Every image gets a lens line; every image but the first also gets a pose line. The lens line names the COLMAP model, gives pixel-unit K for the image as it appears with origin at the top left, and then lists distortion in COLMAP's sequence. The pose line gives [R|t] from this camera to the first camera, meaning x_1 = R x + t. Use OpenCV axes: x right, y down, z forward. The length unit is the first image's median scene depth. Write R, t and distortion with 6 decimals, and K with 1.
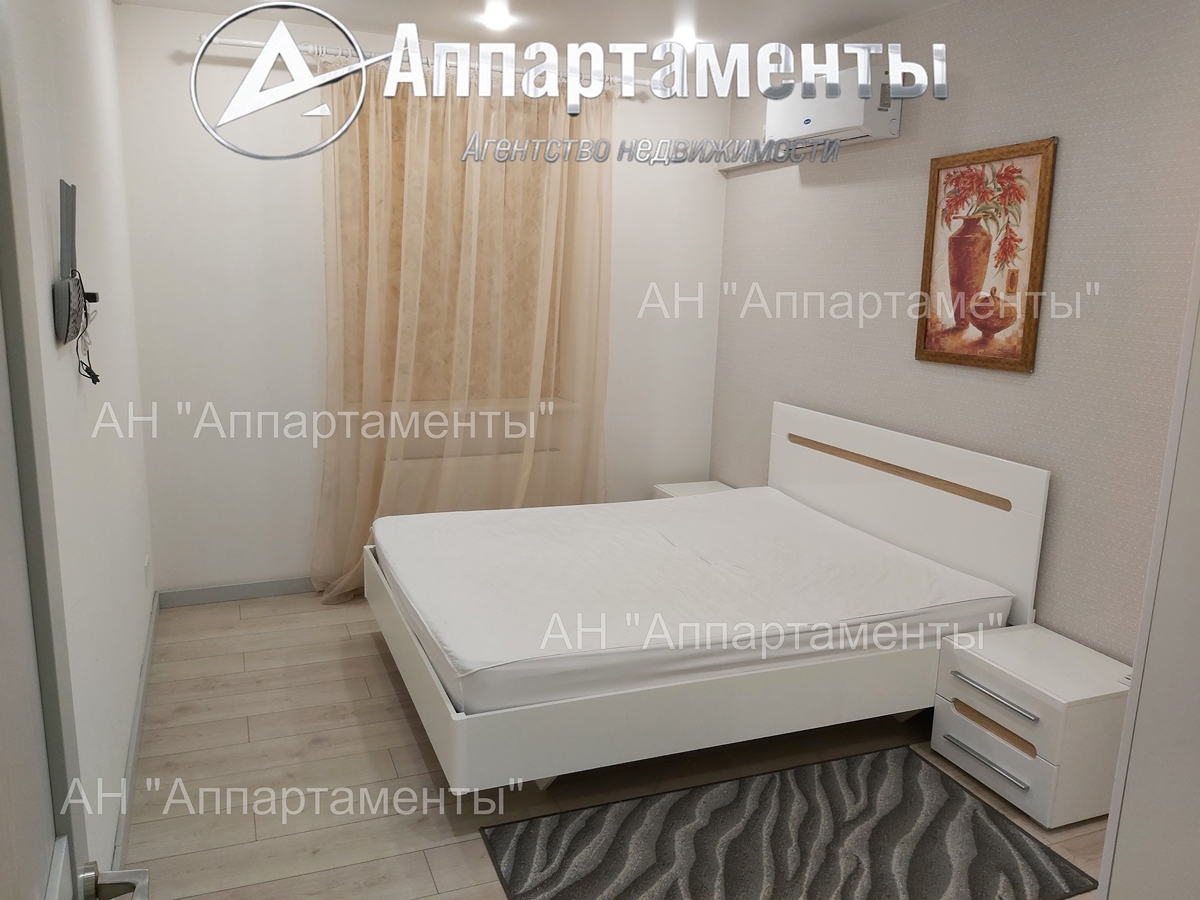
lens RADIAL K [[917.0, 0, 591.2], [0, 917.0, 452.4], [0, 0, 1]] dist [0.074685, -0.134165]
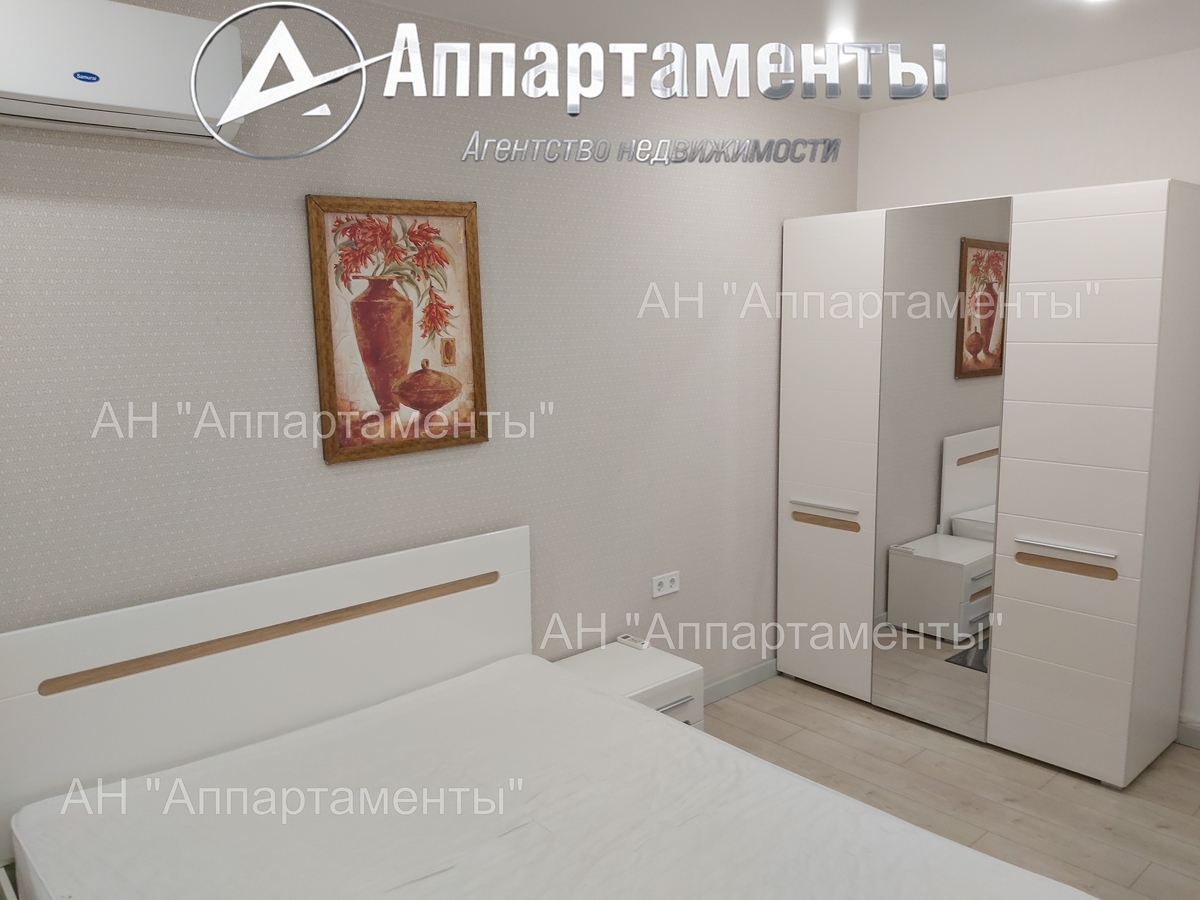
lens RADIAL K [[917.0, 0, 591.2], [0, 917.0, 452.4], [0, 0, 1]] dist [0.074685, -0.134165]
pose [[-0.328222, -0.155298, 0.931747, -0.443857], [0.196992, 0.953451, 0.228309, -0.262228], [-0.923831, 0.258483, -0.282352, 1.122466]]
